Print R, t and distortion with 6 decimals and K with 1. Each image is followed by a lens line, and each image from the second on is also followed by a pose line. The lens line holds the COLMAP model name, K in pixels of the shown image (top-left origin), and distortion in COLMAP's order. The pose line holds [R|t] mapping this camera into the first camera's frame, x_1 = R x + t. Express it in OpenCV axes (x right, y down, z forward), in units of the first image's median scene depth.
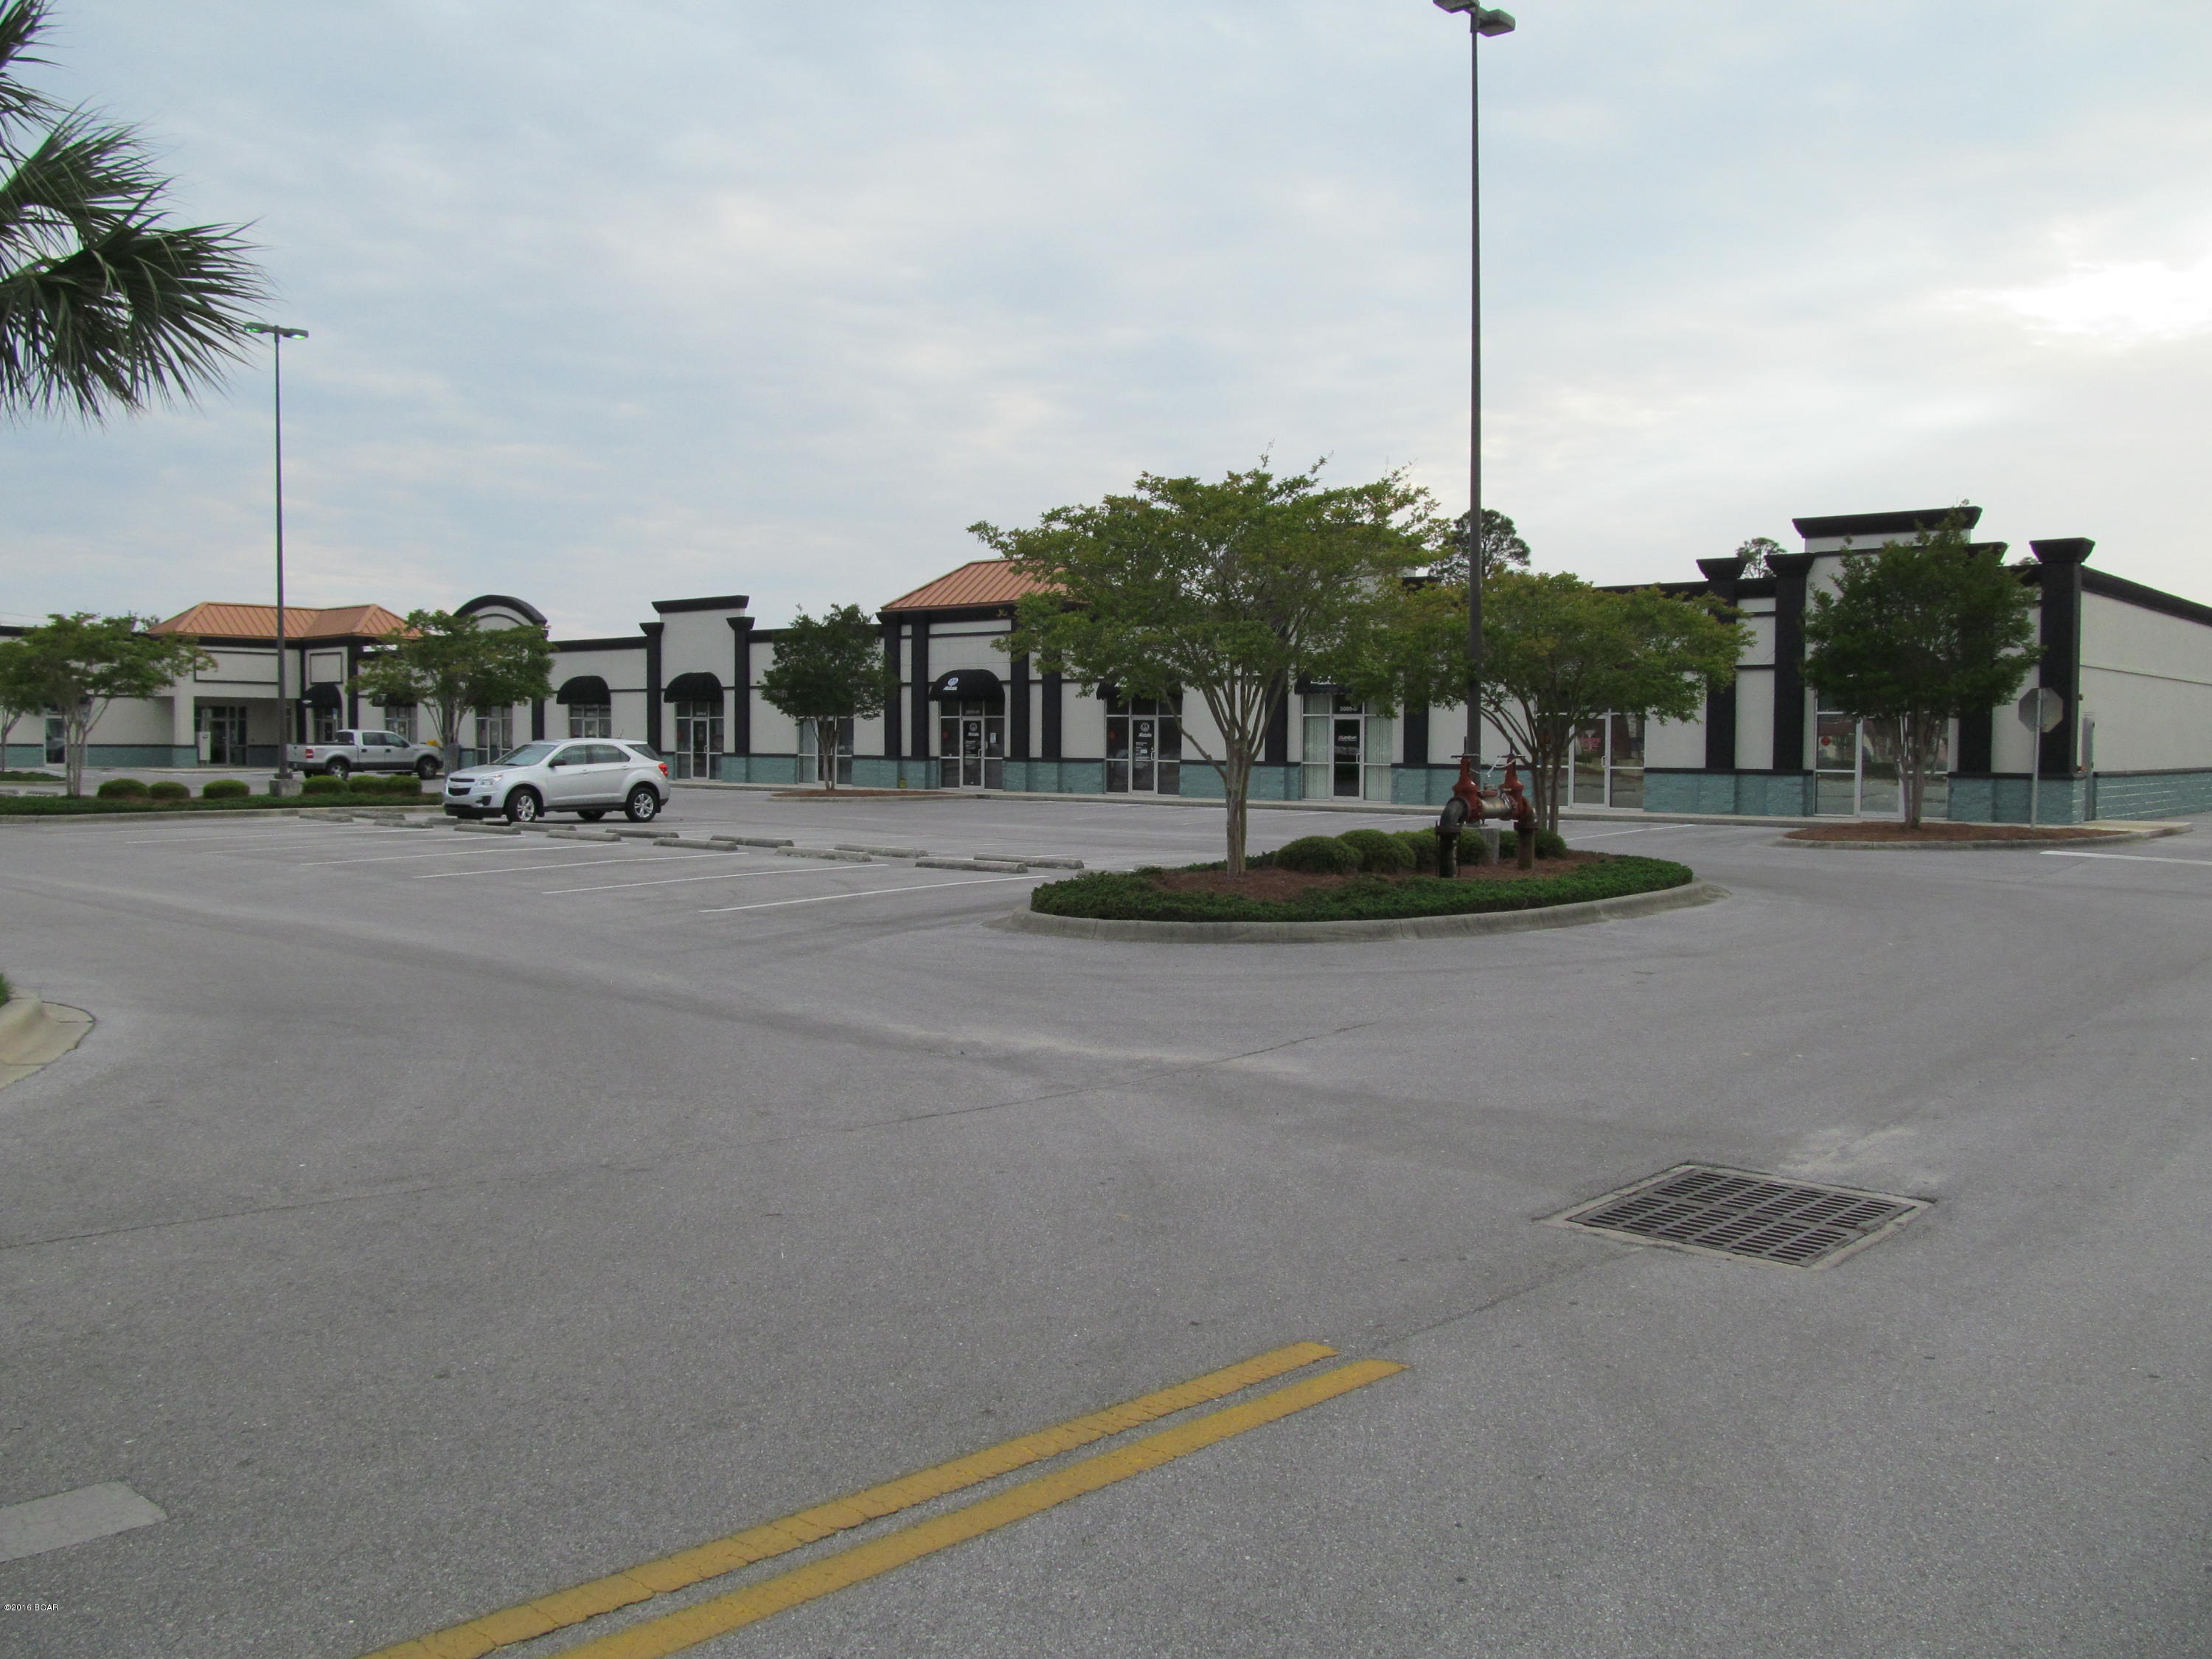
lens RADIAL K [[1861.6, 0, 1106.0], [0, 1861.6, 829.5], [0, 0, 1]] dist [-0.037902, -0.000169]
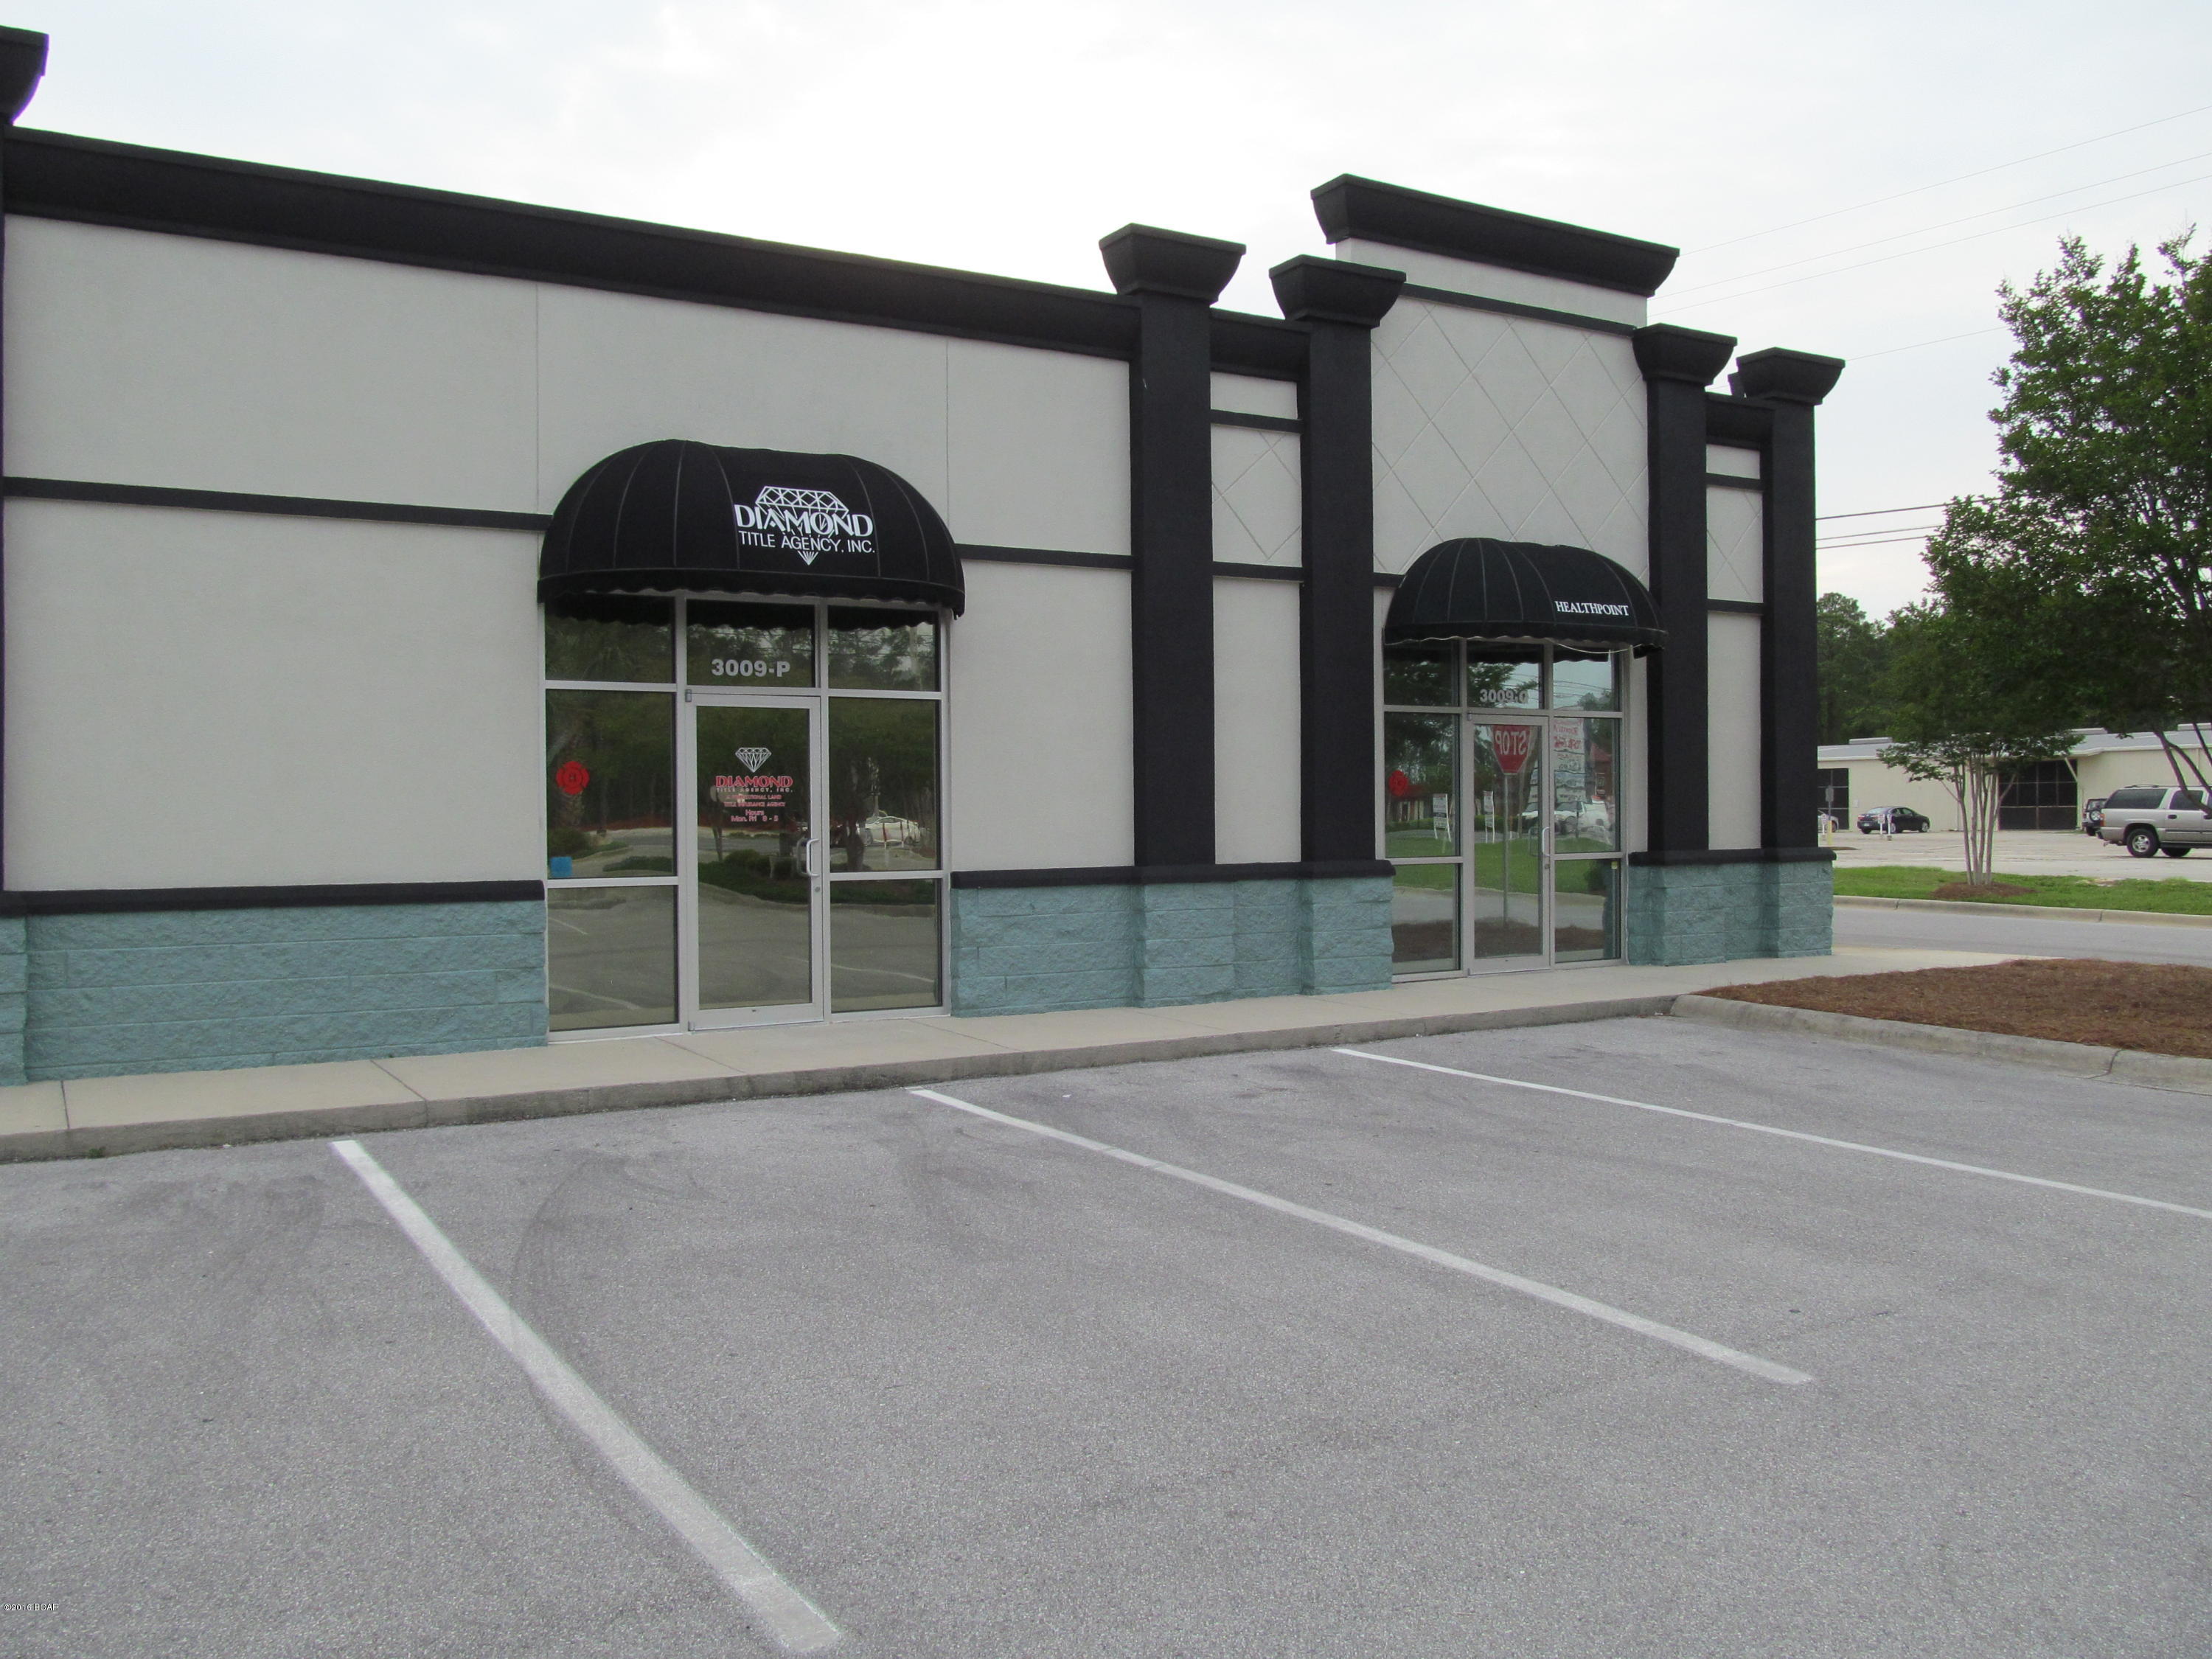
lens RADIAL K [[1861.6, 0, 1106.0], [0, 1861.6, 829.5], [0, 0, 1]] dist [-0.037902, -0.000169]
pose [[0.288961, -0.027937, 0.956933, 0.004737], [0.052591, 0.998528, 0.013270, -0.045037], [-0.955895, 0.046492, 0.290005, 0.928117]]
